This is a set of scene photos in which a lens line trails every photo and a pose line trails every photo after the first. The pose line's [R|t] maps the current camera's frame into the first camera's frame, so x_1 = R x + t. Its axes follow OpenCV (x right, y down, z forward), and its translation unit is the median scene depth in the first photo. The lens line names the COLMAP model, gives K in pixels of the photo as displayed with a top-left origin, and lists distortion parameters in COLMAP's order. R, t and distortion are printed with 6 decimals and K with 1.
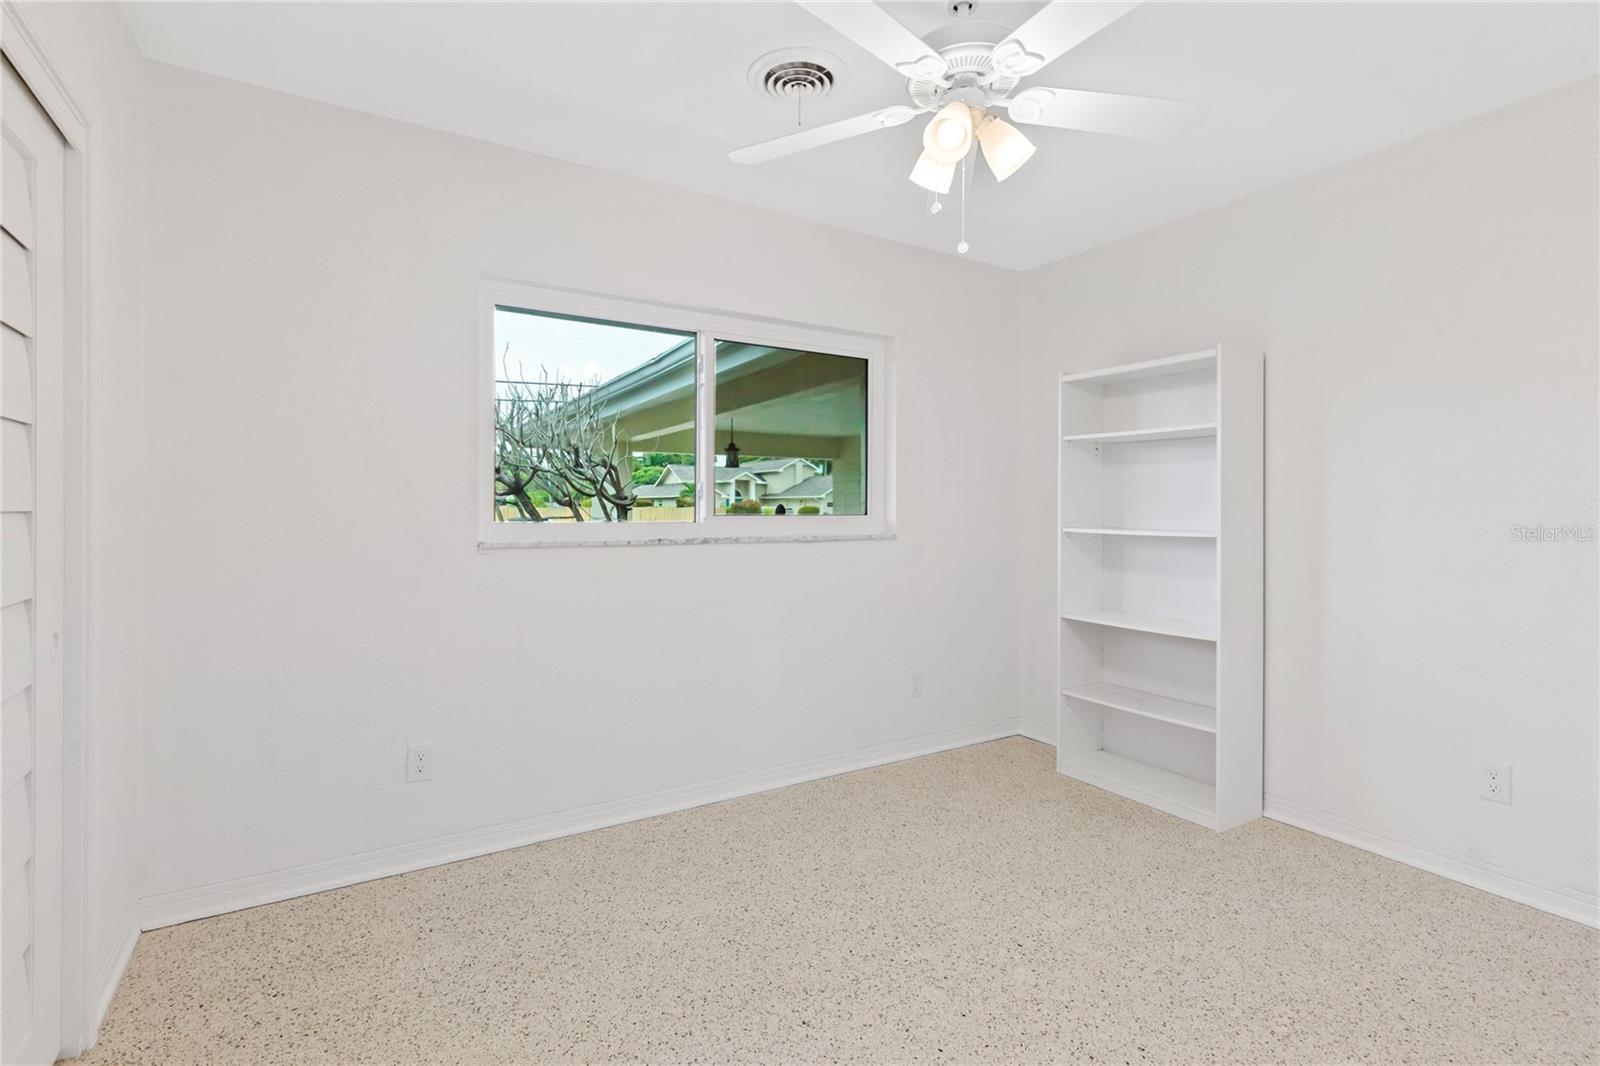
lens RADIAL K [[747.1, 0, 787.1], [0, 747.1, 533.0], [0, 0, 1]] dist [0.016536, -0.000162]
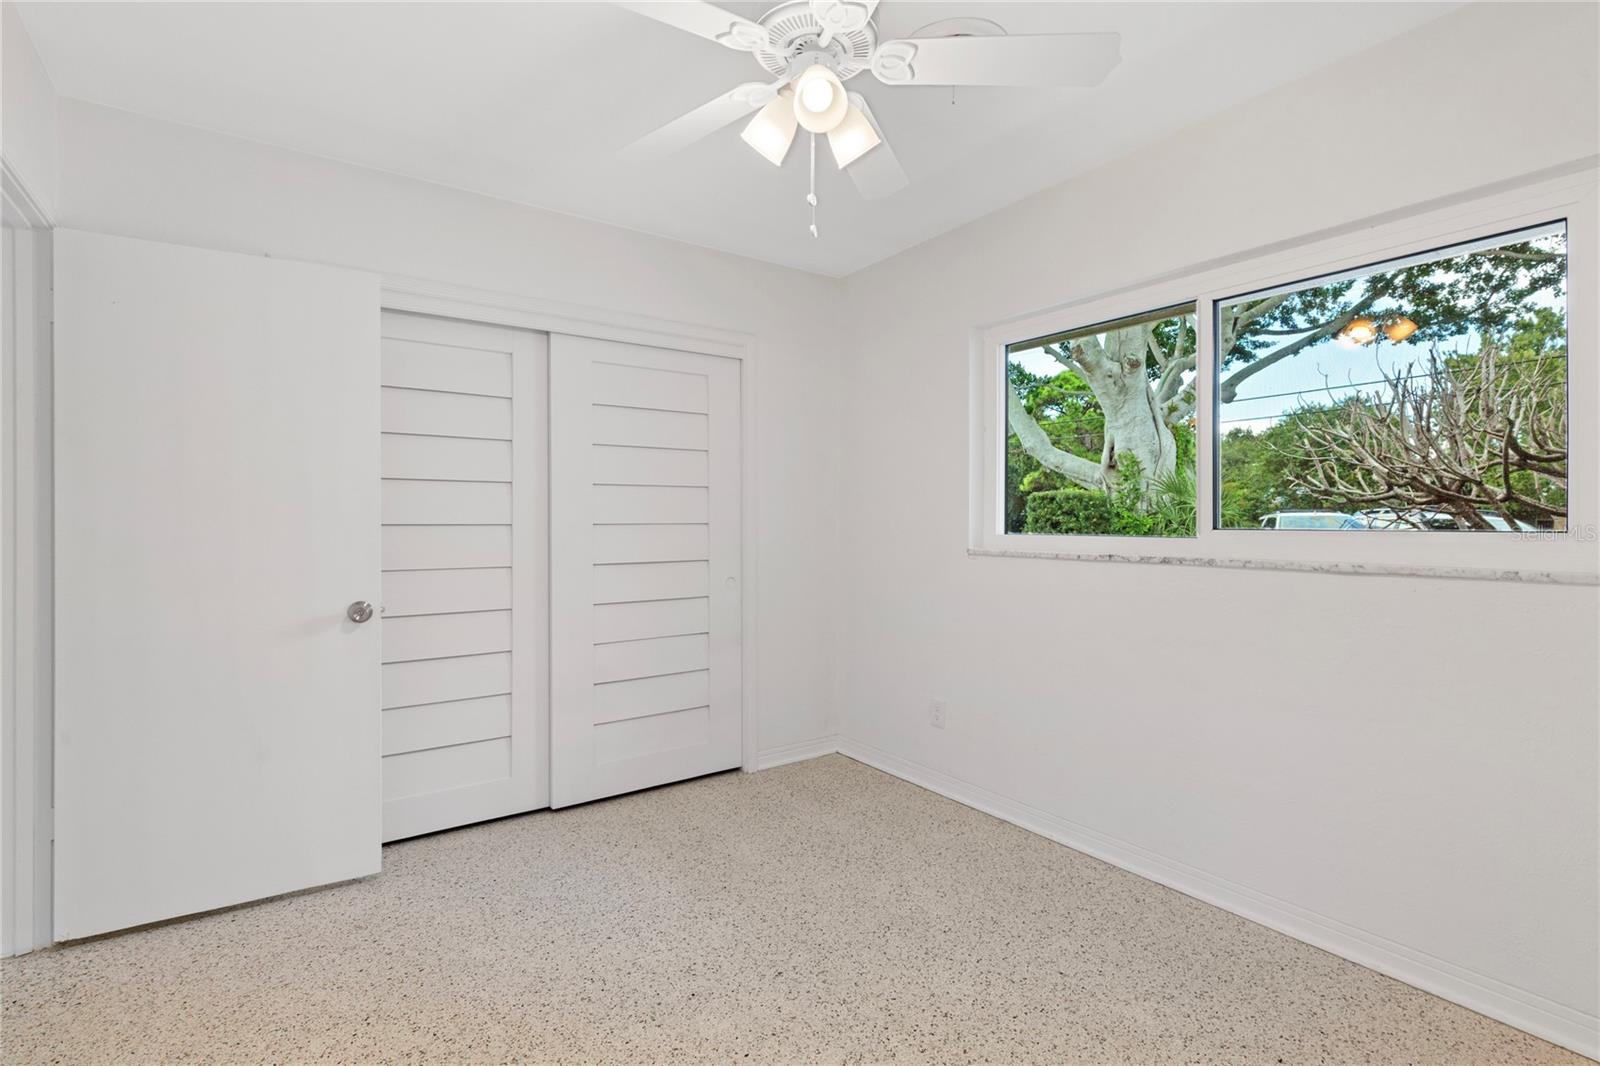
lens RADIAL K [[739.2, 0, 802.6], [0, 739.2, 535.4], [0, 0, 1]] dist [0.013449, -0.000197]
pose [[0.087821, 0.017037, -0.995991, 0.669727], [-0.031154, 0.999412, 0.014349, -0.016397], [0.995649, 0.029769, 0.088300, 0.540948]]
